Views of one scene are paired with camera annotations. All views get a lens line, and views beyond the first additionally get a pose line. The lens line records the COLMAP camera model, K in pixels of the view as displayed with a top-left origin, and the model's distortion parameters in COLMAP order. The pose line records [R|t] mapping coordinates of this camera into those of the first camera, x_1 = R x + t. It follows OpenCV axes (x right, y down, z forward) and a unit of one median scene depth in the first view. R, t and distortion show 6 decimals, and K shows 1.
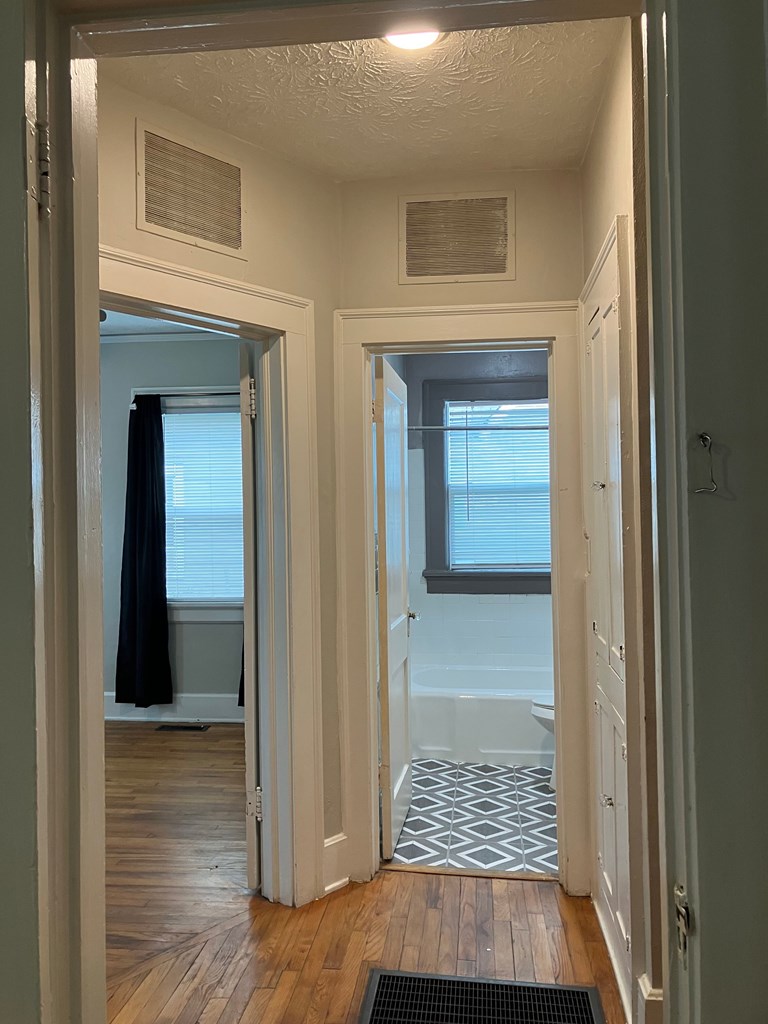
lens RADIAL K [[820.5, 0, 385.4], [0, 820.5, 510.6], [0, 0, 1]] dist [0.019738, -0.040435]
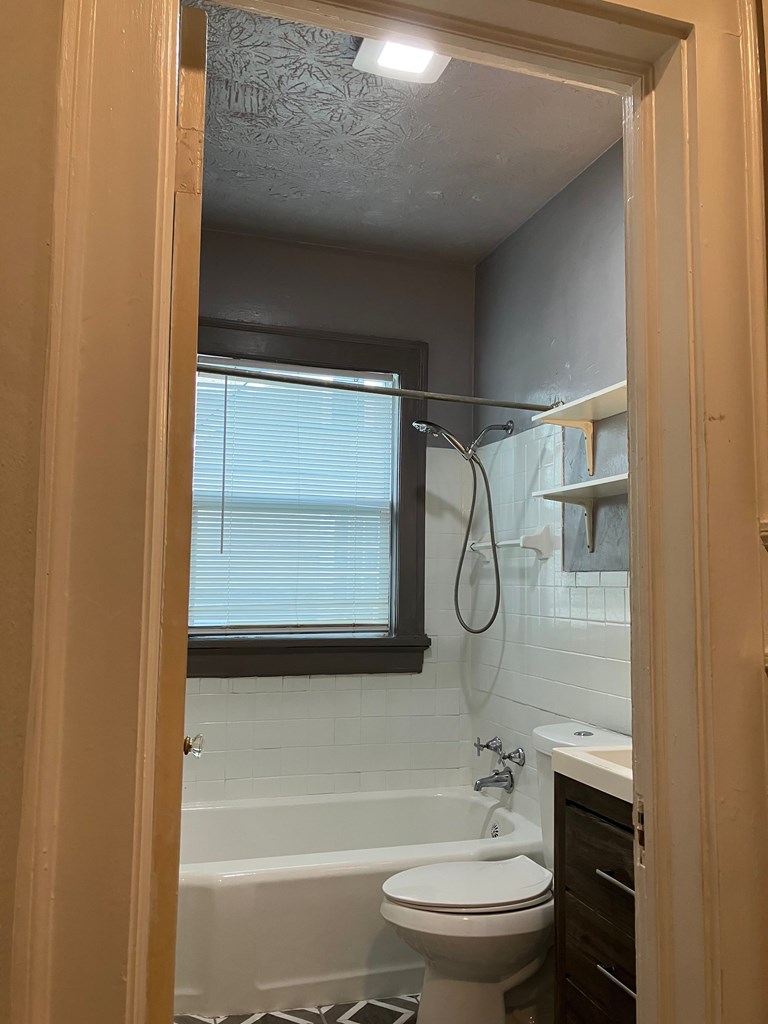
lens RADIAL K [[820.5, 0, 380.0], [0, 820.5, 507.0], [0, 0, 1]] dist [0.019738, -0.040435]
pose [[0.913979, 0.061477, 0.401078, -0.041213], [-0.027539, 0.995575, -0.089846, 0.034838], [-0.404826, 0.071072, 0.911627, 0.476353]]
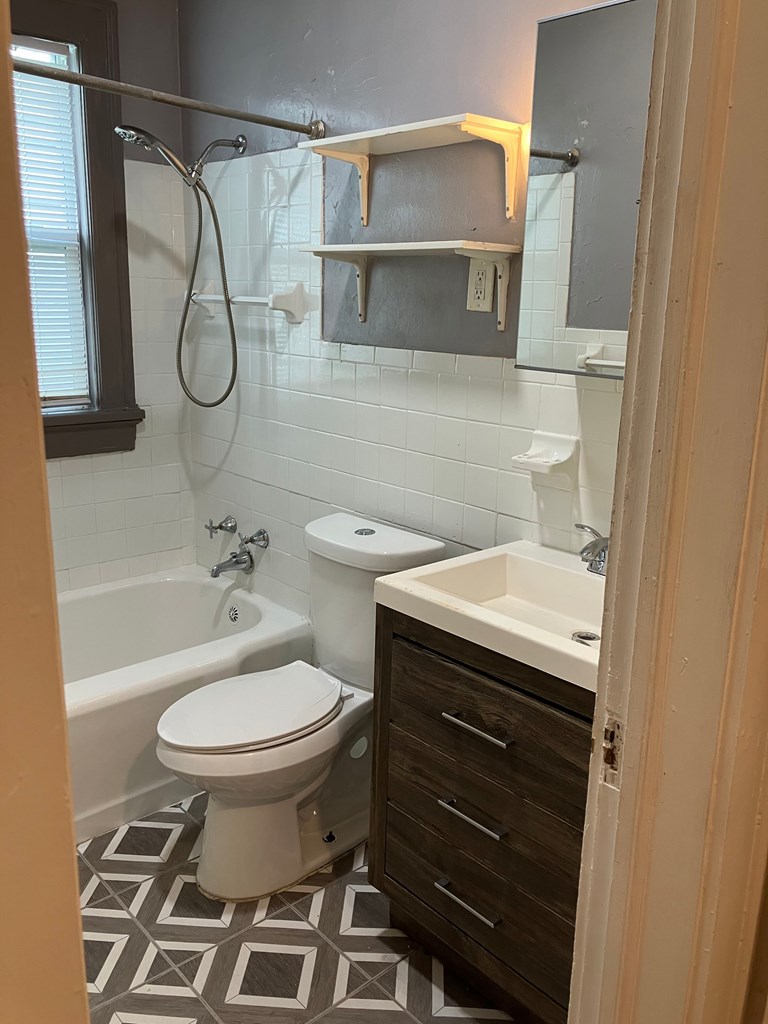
lens RADIAL K [[820.5, 0, 389.6], [0, 820.5, 507.0], [0, 0, 1]] dist [0.019738, -0.040435]
pose [[0.648153, -0.162315, 0.744011, -0.047785], [-0.039015, 0.968658, 0.245313, -0.003895], [-0.760510, -0.188028, 0.621506, 0.606088]]
